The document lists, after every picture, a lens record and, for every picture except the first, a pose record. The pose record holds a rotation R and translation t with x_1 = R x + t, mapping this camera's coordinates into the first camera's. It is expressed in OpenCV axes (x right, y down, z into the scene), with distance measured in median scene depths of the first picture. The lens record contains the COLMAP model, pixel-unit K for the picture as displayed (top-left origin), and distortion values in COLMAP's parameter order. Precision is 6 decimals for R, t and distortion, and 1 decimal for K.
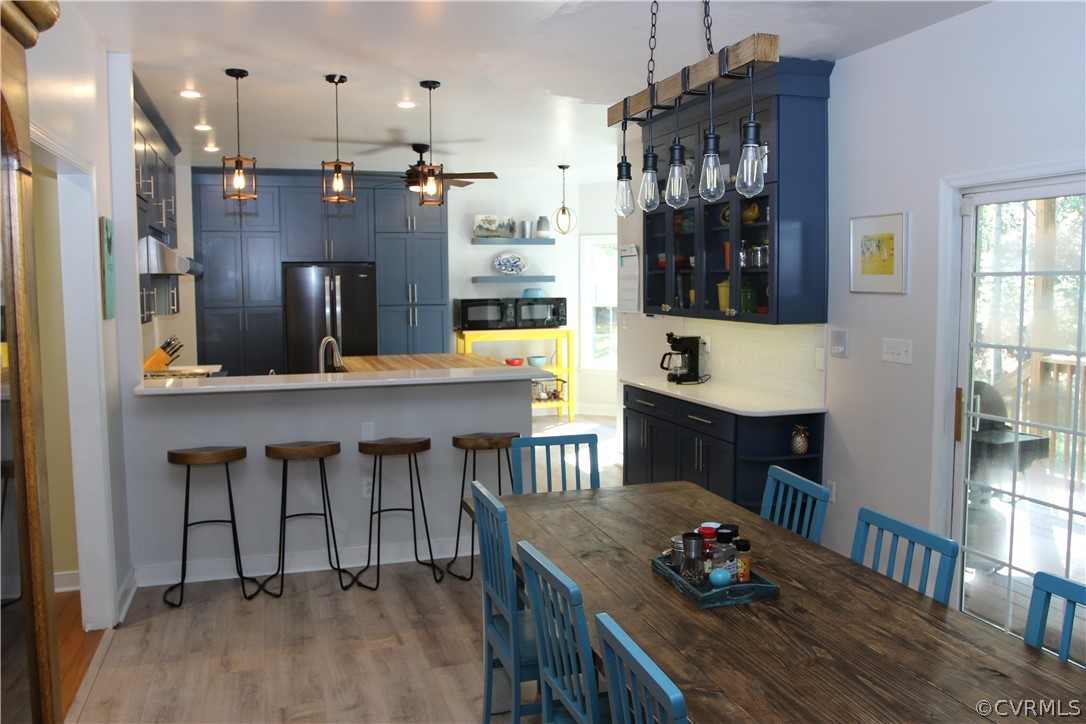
lens RADIAL K [[844.5, 0, 559.5], [0, 844.5, 352.7], [0, 0, 1]] dist [-0.086650, 0.039927]
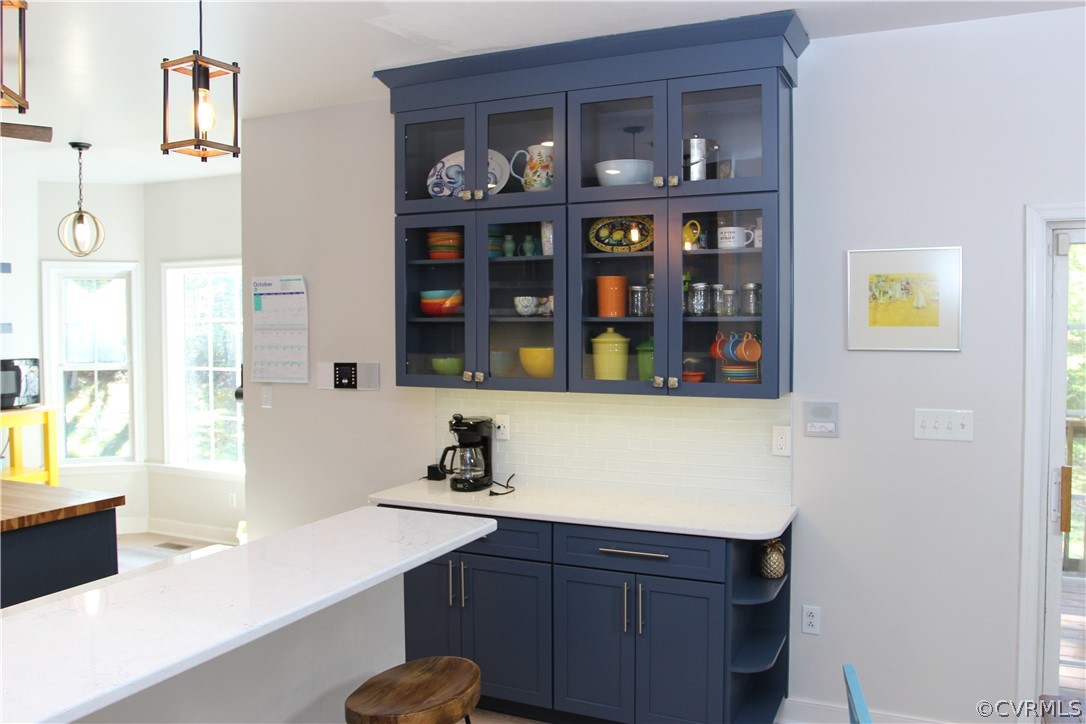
lens RADIAL K [[844.5, 0, 559.5], [0, 844.5, 352.7], [0, 0, 1]] dist [-0.086650, 0.039927]
pose [[0.686576, -0.019638, 0.726793, -0.179292], [0.059856, 0.997769, -0.029583, -0.030439], [-0.724590, 0.063814, 0.686220, 0.326337]]
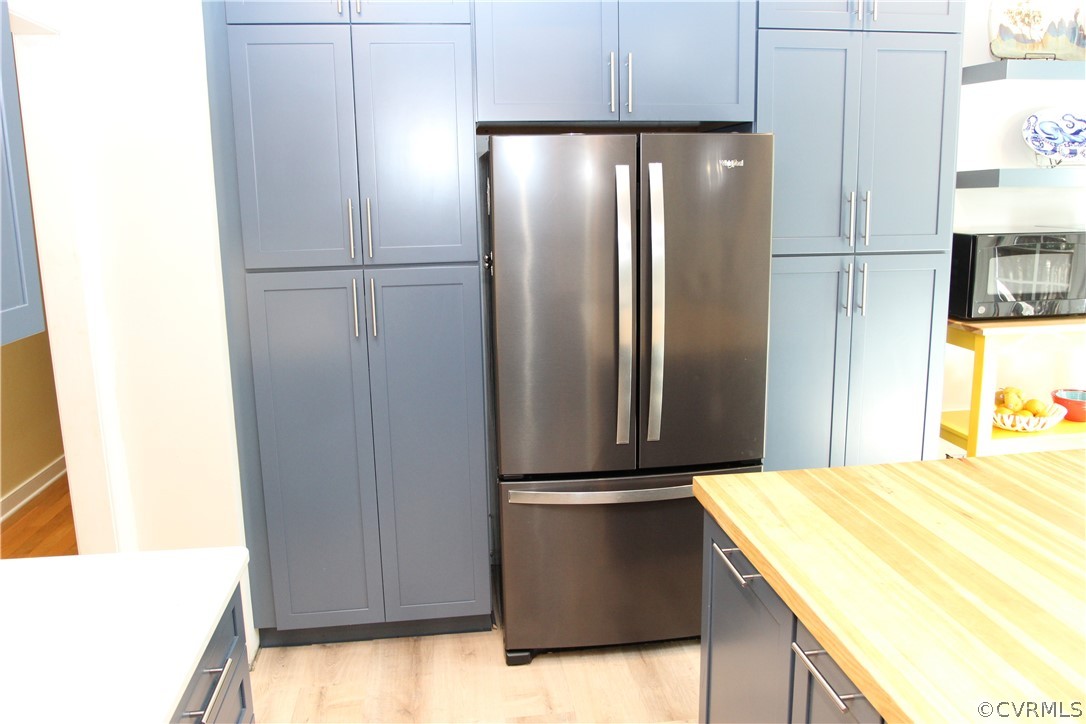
lens RADIAL K [[844.5, 0, 559.5], [0, 844.5, 352.7], [0, 0, 1]] dist [-0.086650, 0.039927]
pose [[0.982204, 0.025361, -0.186098, -0.224586], [-0.004945, 0.993990, 0.109359, -0.052238], [0.187753, -0.106492, 0.976426, 0.640804]]
